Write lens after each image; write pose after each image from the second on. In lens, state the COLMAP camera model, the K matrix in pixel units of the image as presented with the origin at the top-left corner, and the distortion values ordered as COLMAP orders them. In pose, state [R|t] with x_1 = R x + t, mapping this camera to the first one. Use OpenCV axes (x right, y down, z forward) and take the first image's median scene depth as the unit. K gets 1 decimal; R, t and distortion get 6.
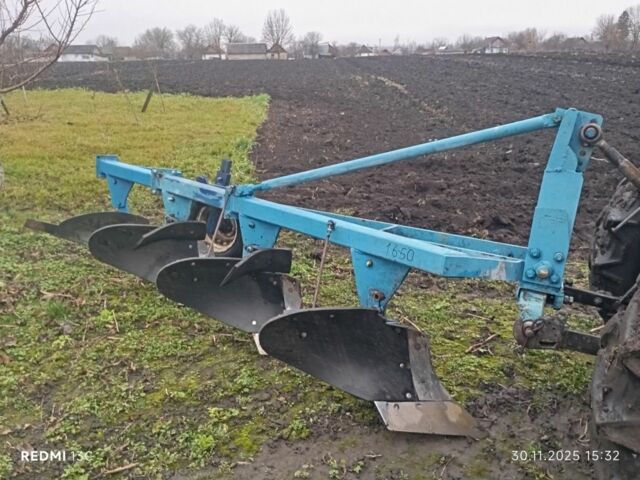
lens RADIAL K [[542.6, 0, 320.0], [0, 542.6, 240.0], [0, 0, 1]] dist [0.073305, -0.105606]
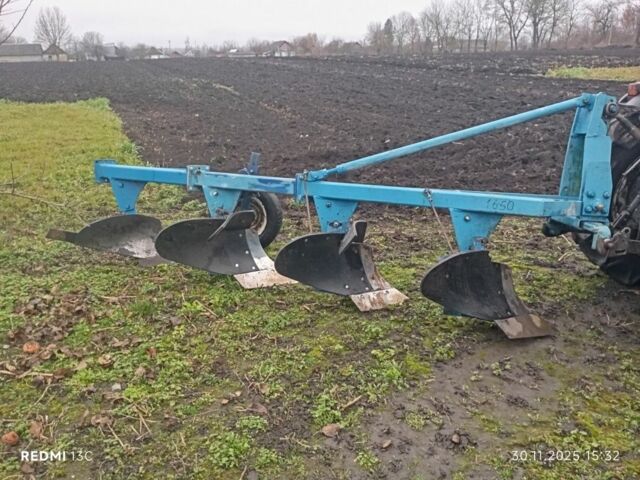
lens RADIAL K [[542.6, 0, 320.0], [0, 542.6, 240.0], [0, 0, 1]] dist [0.073305, -0.105606]
pose [[0.931560, -0.116262, 0.344499, -0.099255], [0.117653, 0.992910, 0.016942, 0.004541], [-0.344027, 0.024749, 0.938634, -0.013002]]
